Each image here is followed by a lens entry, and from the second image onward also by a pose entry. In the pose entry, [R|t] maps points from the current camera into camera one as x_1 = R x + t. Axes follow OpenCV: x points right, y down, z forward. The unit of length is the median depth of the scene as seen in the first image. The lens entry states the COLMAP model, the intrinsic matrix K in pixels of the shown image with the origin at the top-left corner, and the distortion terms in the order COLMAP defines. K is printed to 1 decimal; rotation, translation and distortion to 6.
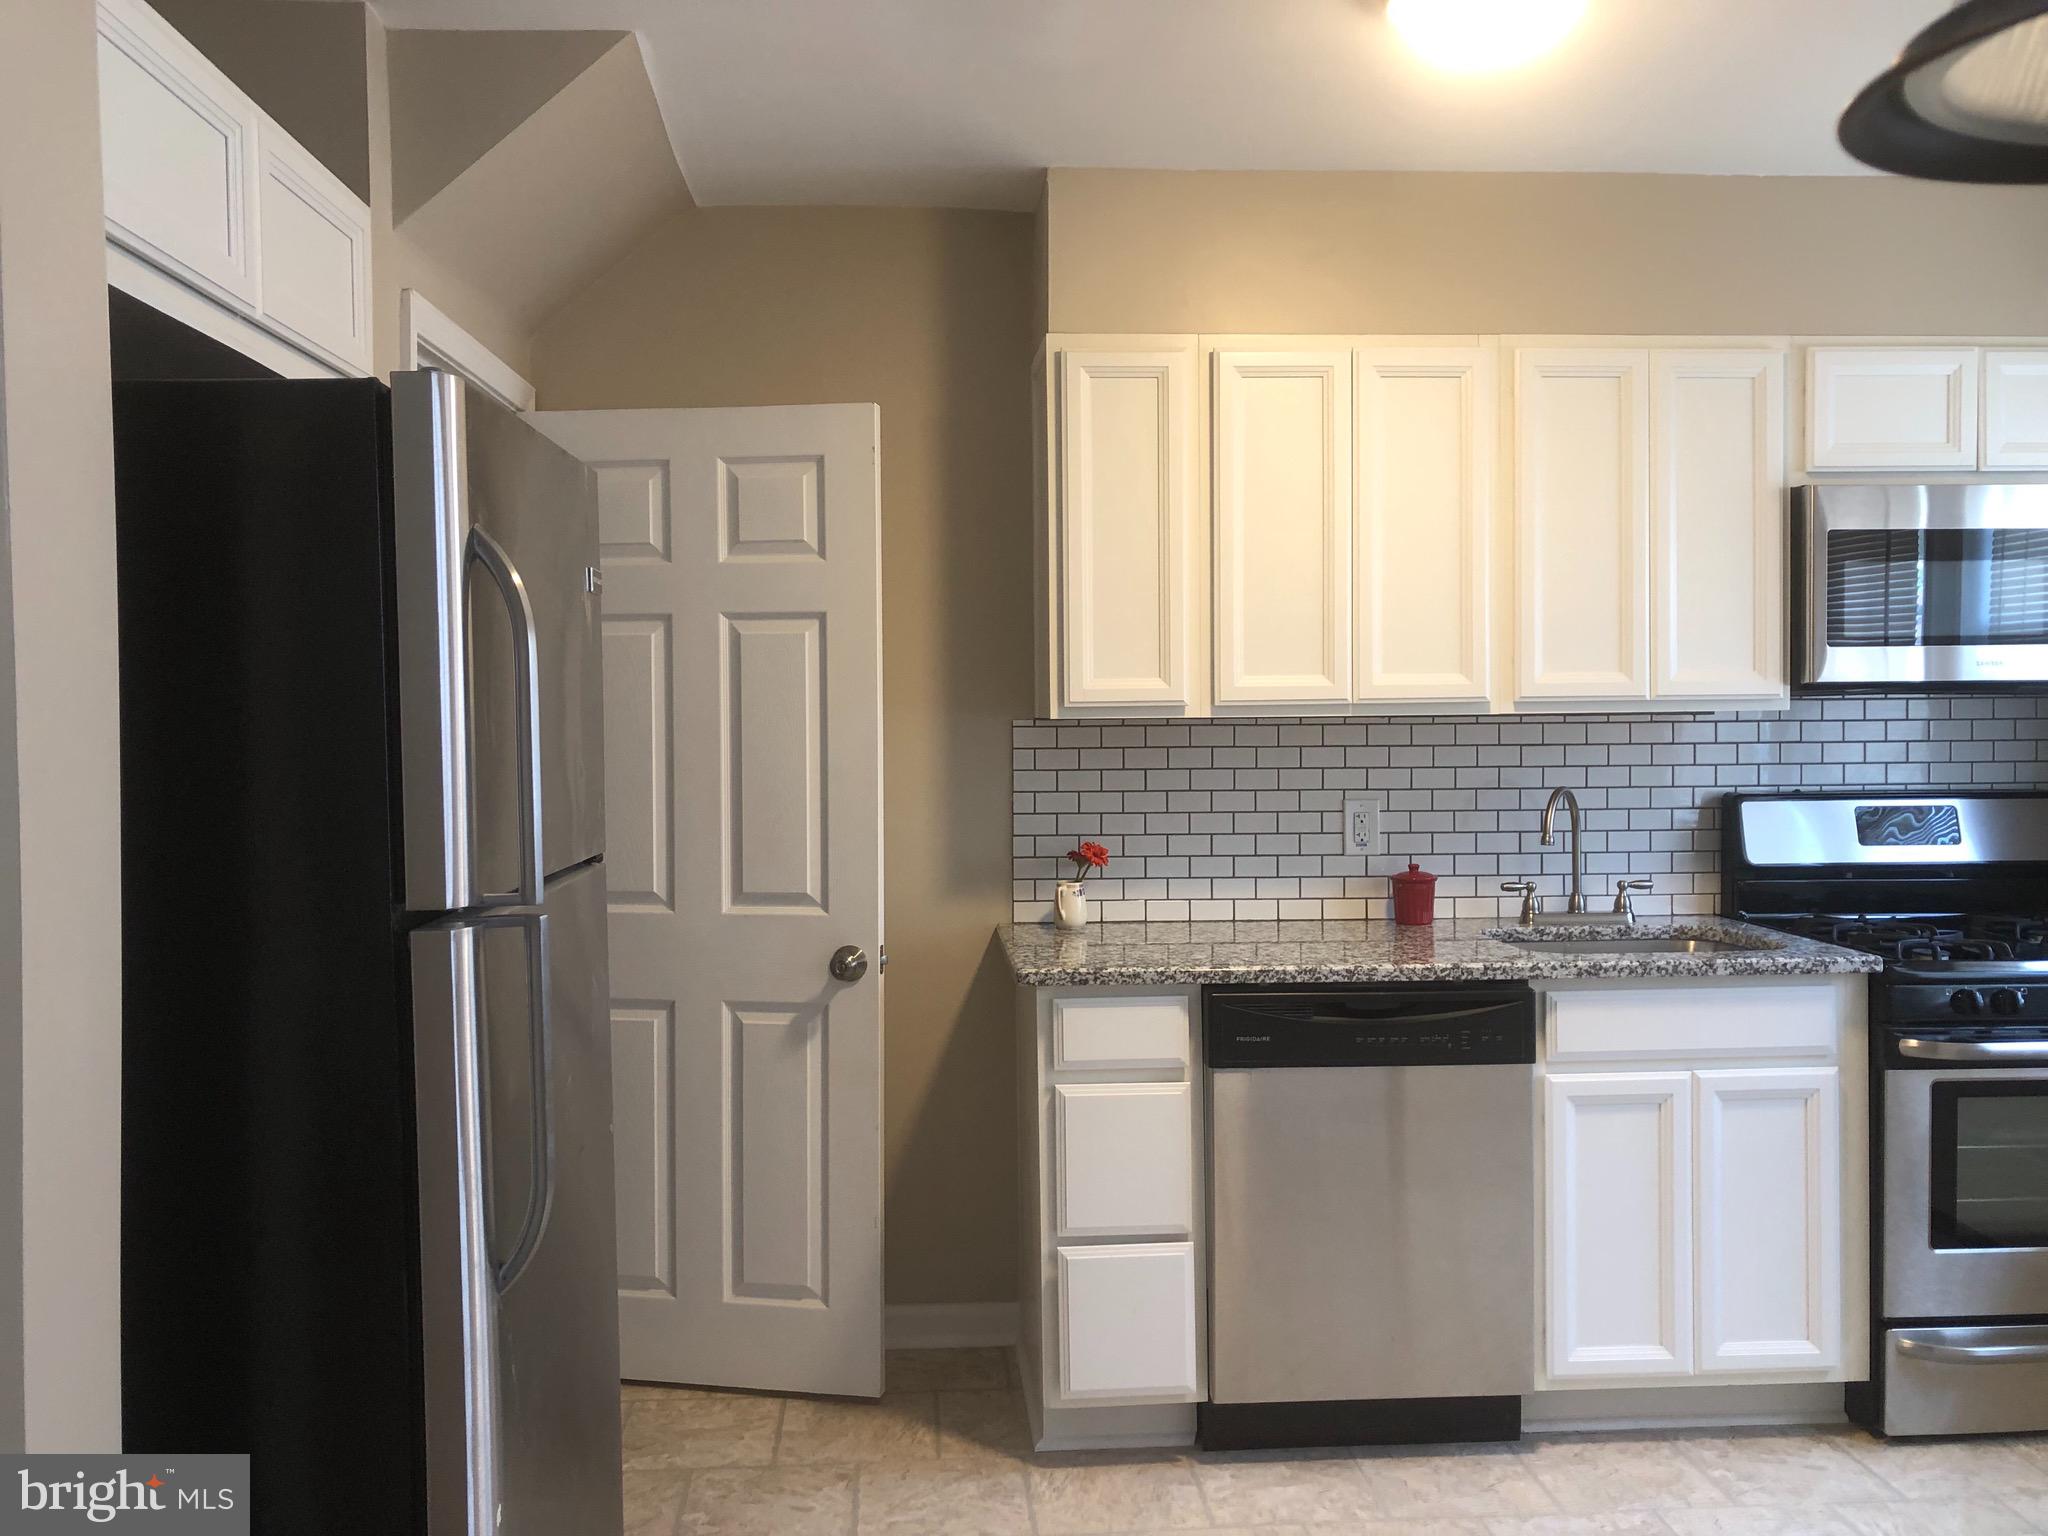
lens RADIAL K [[1639.0, 0, 1033.3], [0, 1639.0, 715.4], [0, 0, 1]] dist [0.086554, -0.097108]
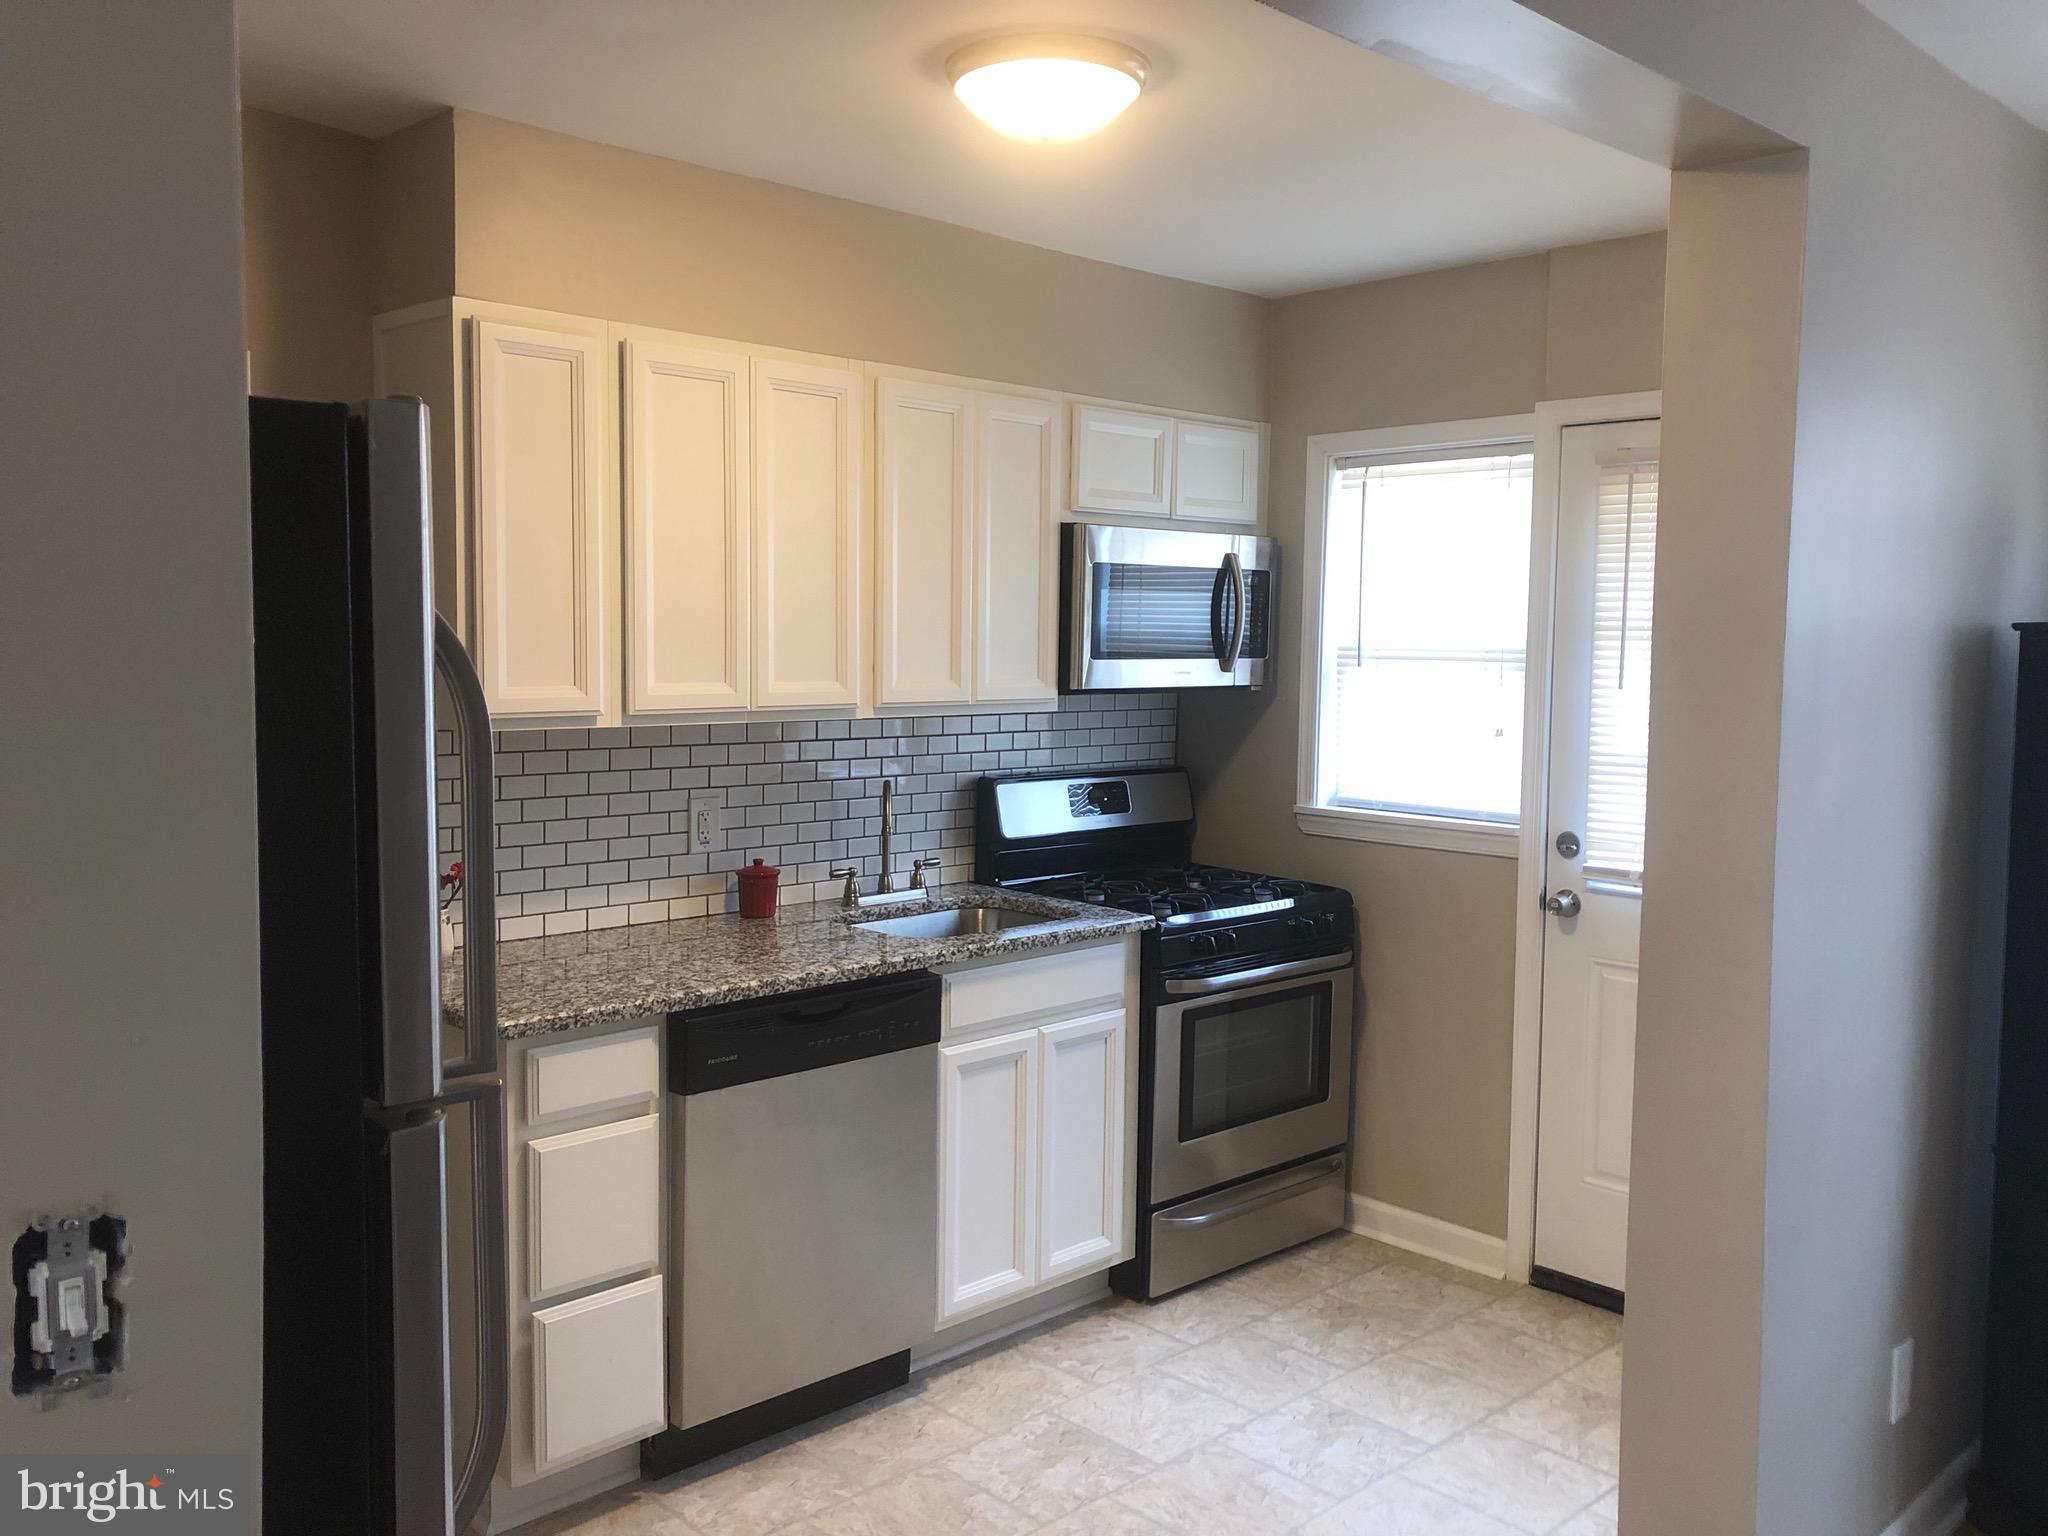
lens RADIAL K [[1639.0, 0, 1033.3], [0, 1639.0, 715.4], [0, 0, 1]] dist [0.086554, -0.097108]
pose [[0.782175, -0.011042, 0.622961, -0.321271], [-0.017319, 0.999071, 0.039454, -0.050638], [-0.622818, -0.041648, 0.781258, 0.107772]]
